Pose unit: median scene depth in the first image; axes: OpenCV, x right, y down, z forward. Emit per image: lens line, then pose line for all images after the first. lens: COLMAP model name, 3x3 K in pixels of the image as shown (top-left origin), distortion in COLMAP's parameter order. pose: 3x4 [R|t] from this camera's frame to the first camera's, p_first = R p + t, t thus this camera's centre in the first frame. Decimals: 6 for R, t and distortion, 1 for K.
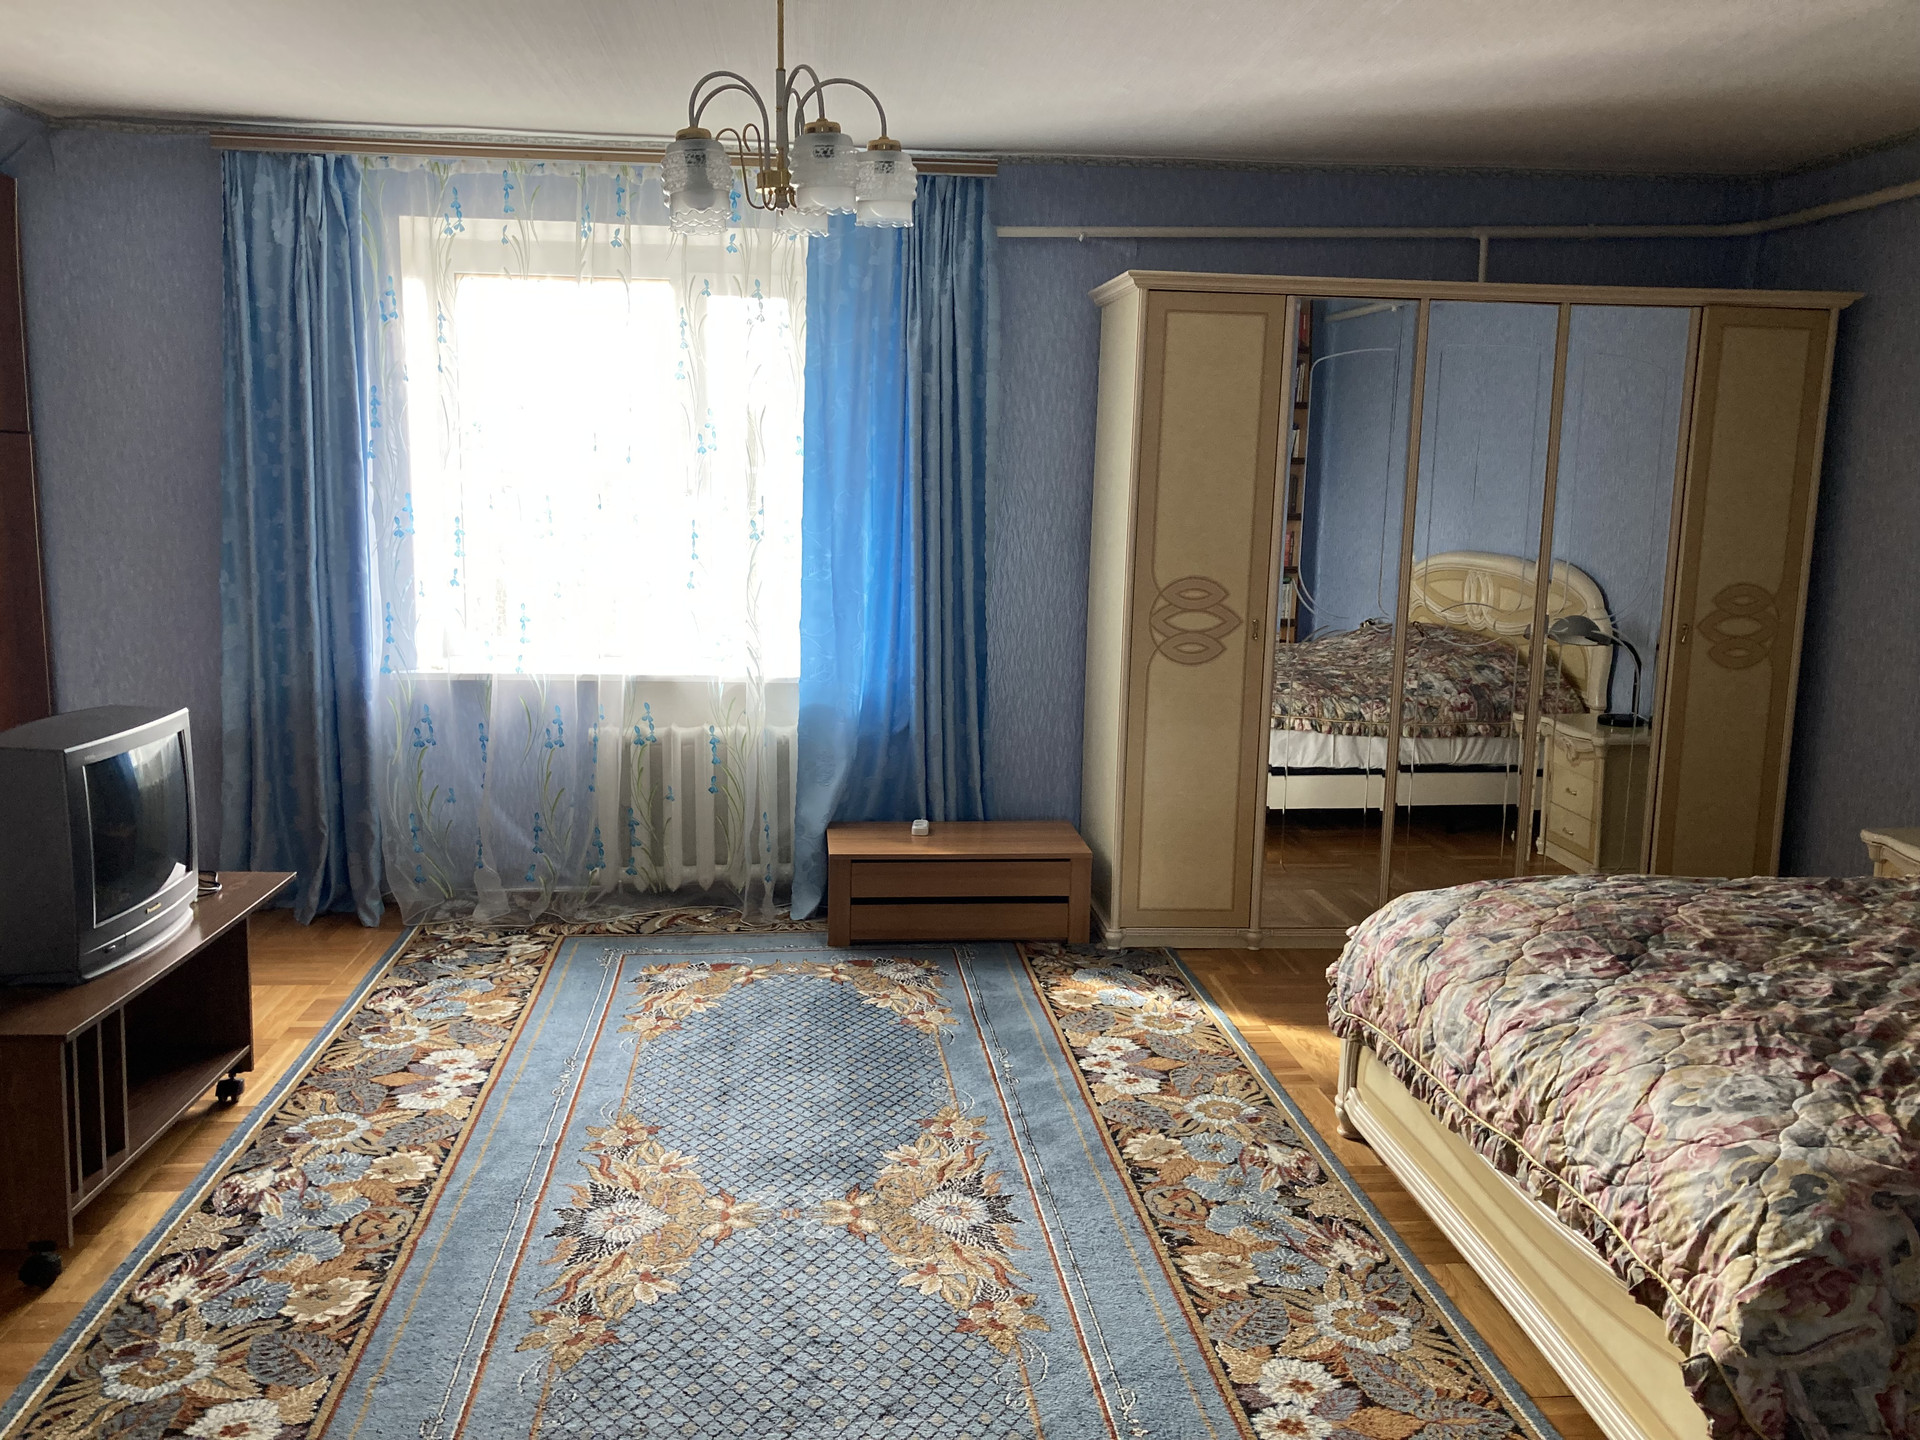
lens RADIAL K [[1550.4, 0, 958.4], [0, 1550.4, 733.0], [0, 0, 1]] dist [0.012011, 0.001223]
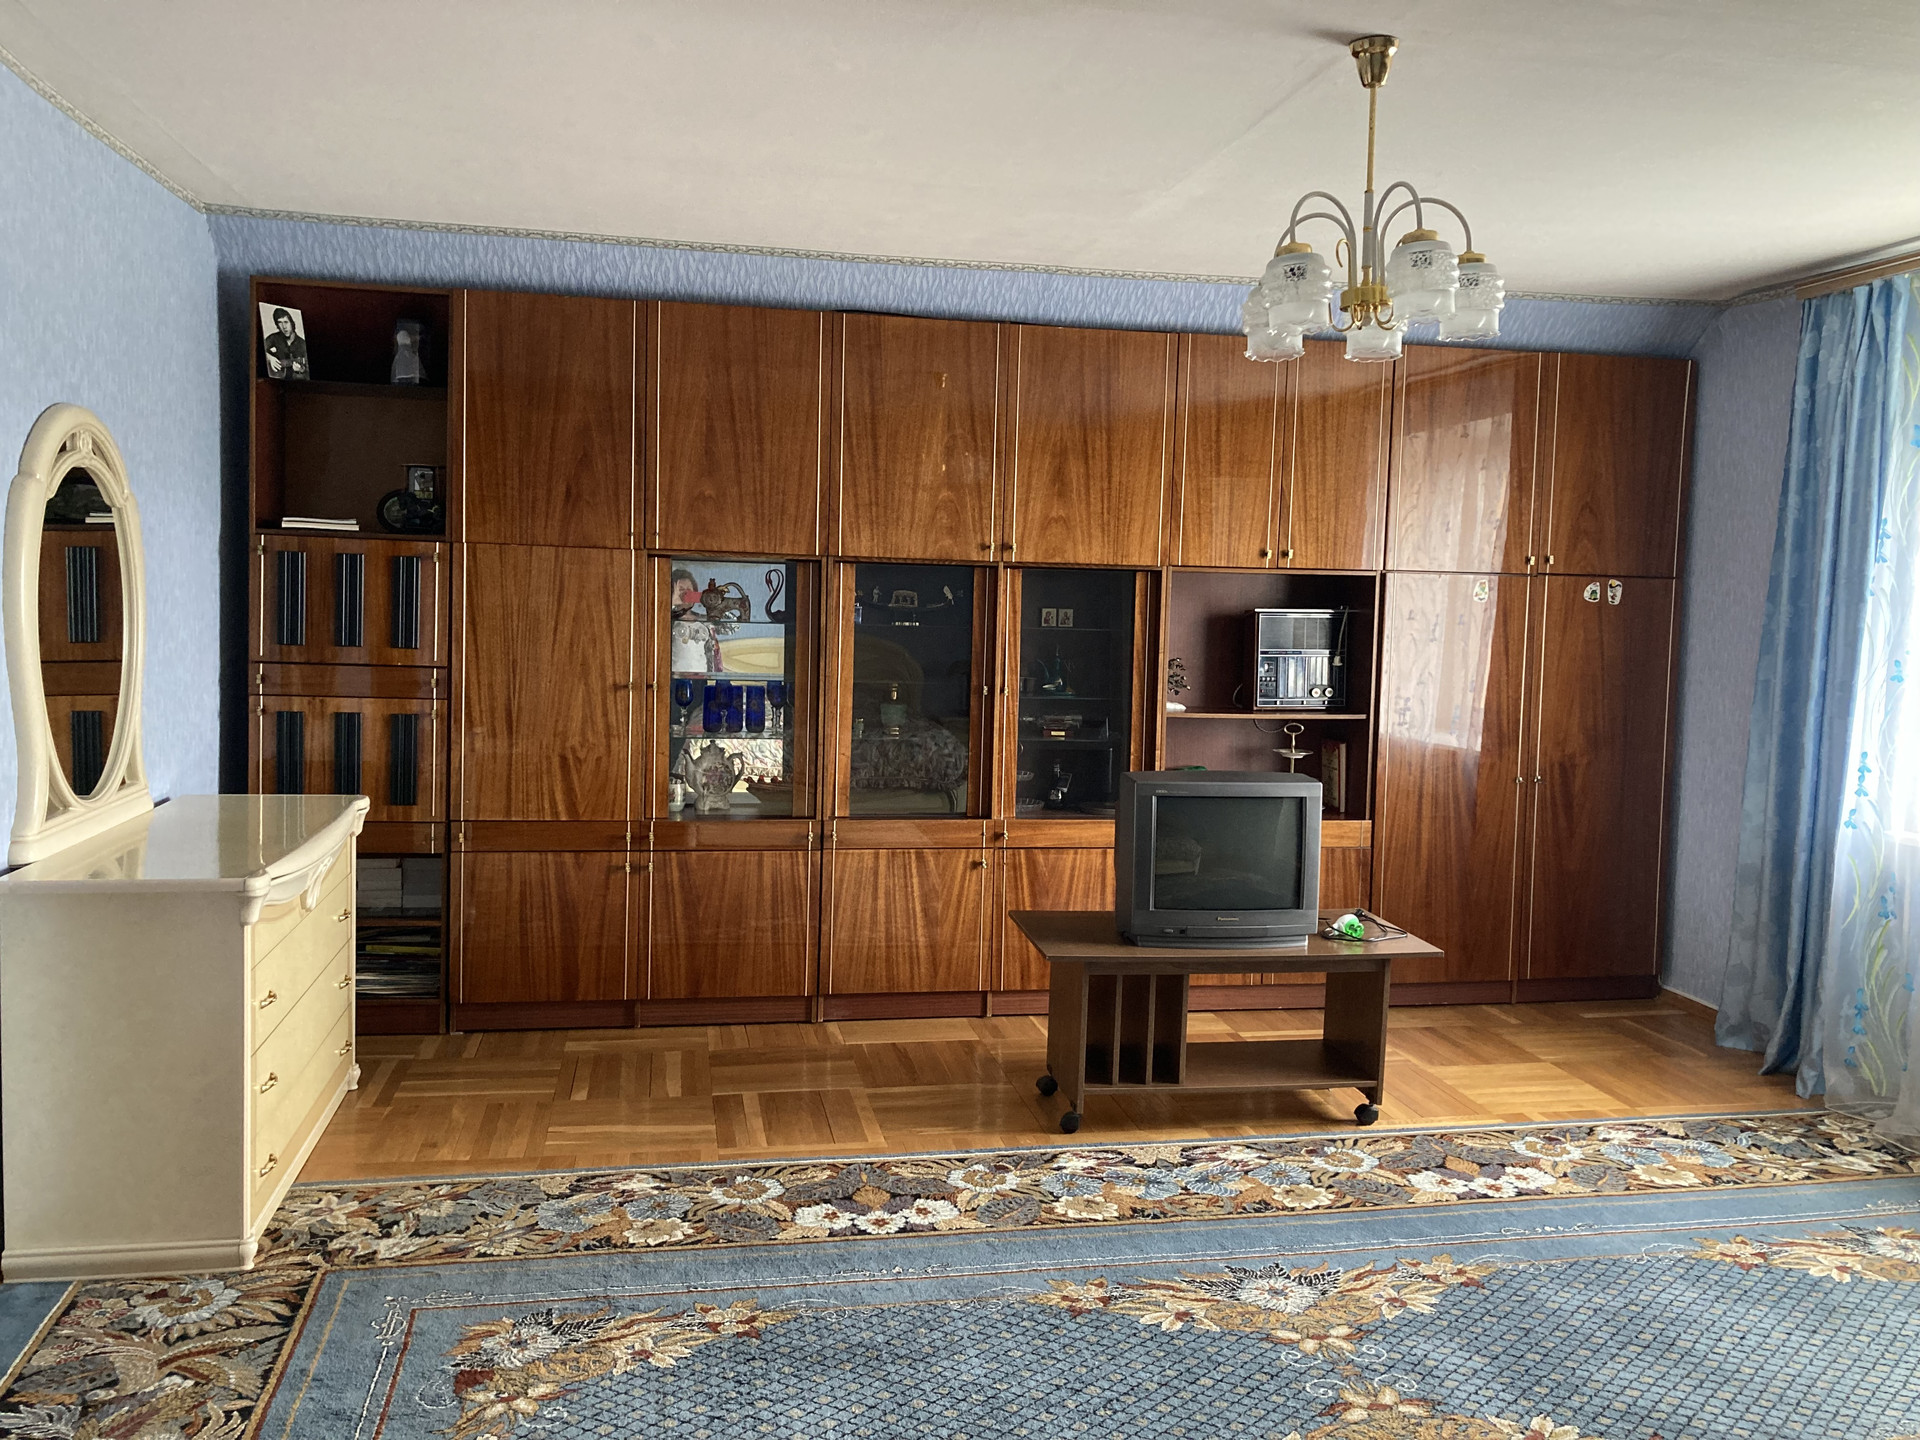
lens RADIAL K [[1550.4, 0, 958.4], [0, 1550.4, 733.0], [0, 0, 1]] dist [0.012011, 0.001223]
pose [[0.120368, 0.083991, -0.989170, 0.585226], [-0.187382, 0.980425, 0.060446, -0.062801], [0.974884, 0.178077, 0.133751, 0.440743]]
